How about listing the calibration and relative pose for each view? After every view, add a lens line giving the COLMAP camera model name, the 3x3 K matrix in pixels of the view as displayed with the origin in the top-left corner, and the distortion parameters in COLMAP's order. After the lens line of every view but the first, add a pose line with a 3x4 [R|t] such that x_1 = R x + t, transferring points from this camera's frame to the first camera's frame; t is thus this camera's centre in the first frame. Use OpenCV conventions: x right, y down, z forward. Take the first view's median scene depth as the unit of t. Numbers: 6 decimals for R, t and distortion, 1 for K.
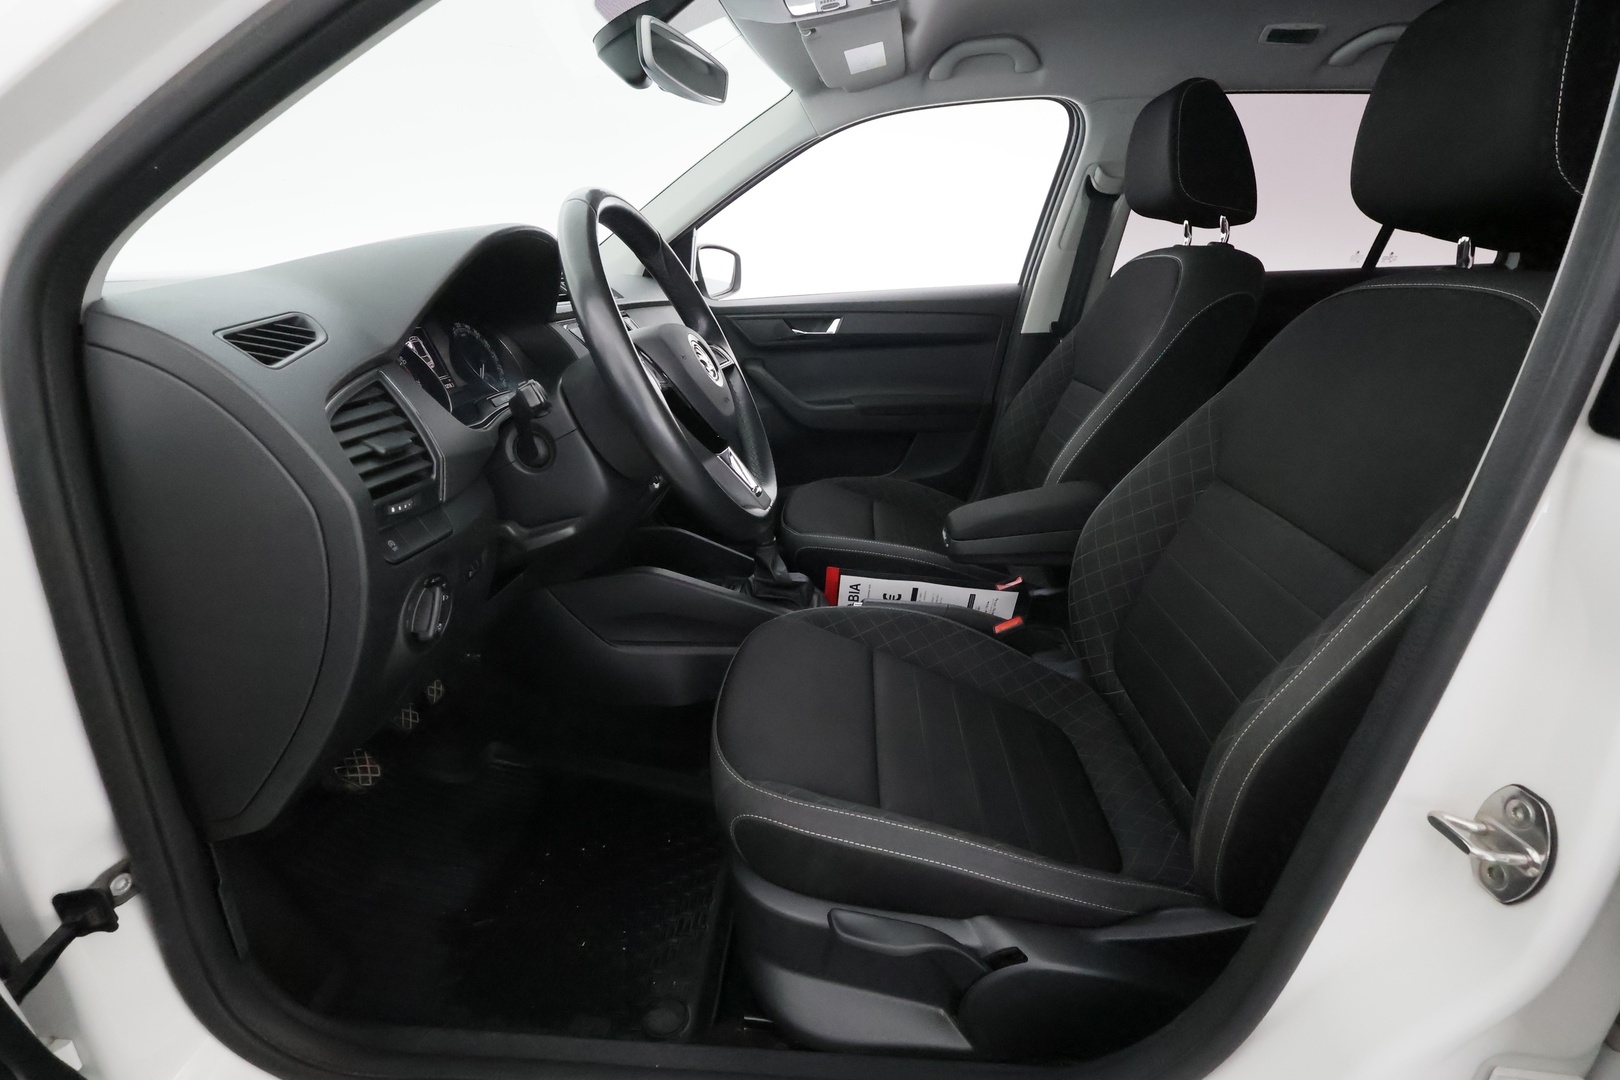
lens RADIAL K [[762.6, 0, 815.8], [0, 762.6, 539.9], [0, 0, 1]] dist [-0.004766, 0.004340]
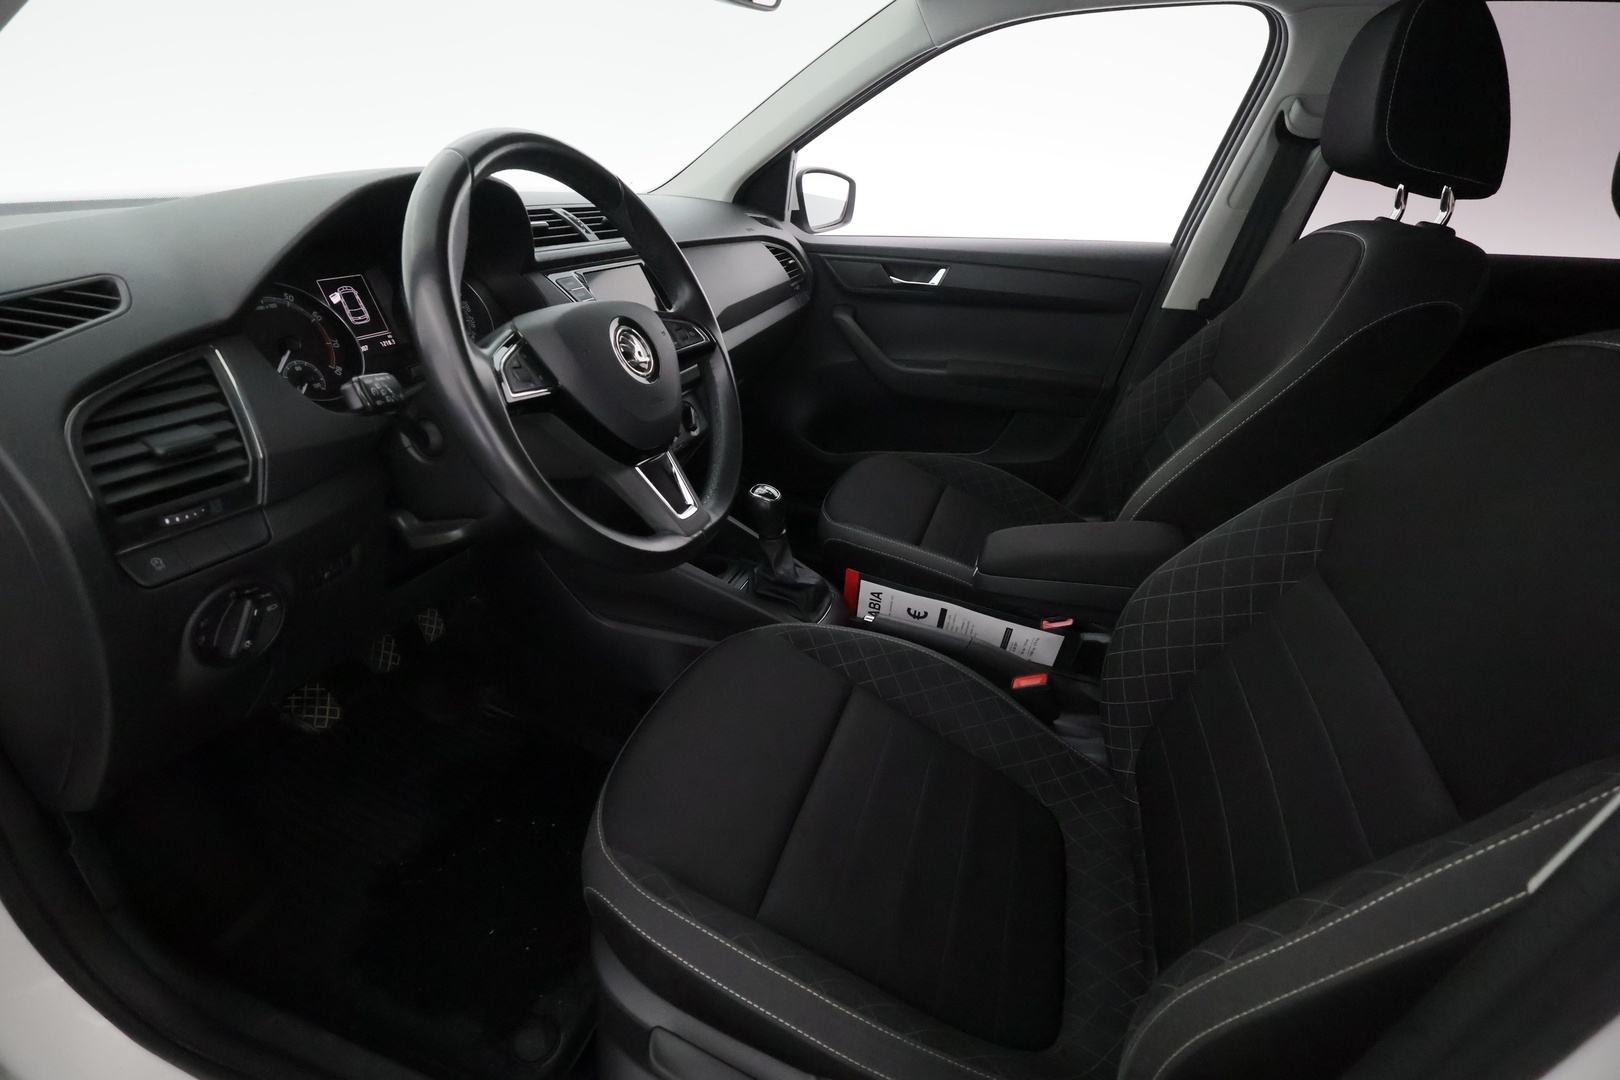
lens RADIAL K [[762.6, 0, 808.4], [0, 762.6, 543.5], [0, 0, 1]] dist [-0.004766, 0.004340]
pose [[0.966321, 0.160791, -0.200925, 0.146017], [-0.137495, 0.982578, 0.125045, -0.097887], [0.217530, -0.093207, 0.971593, 0.134443]]
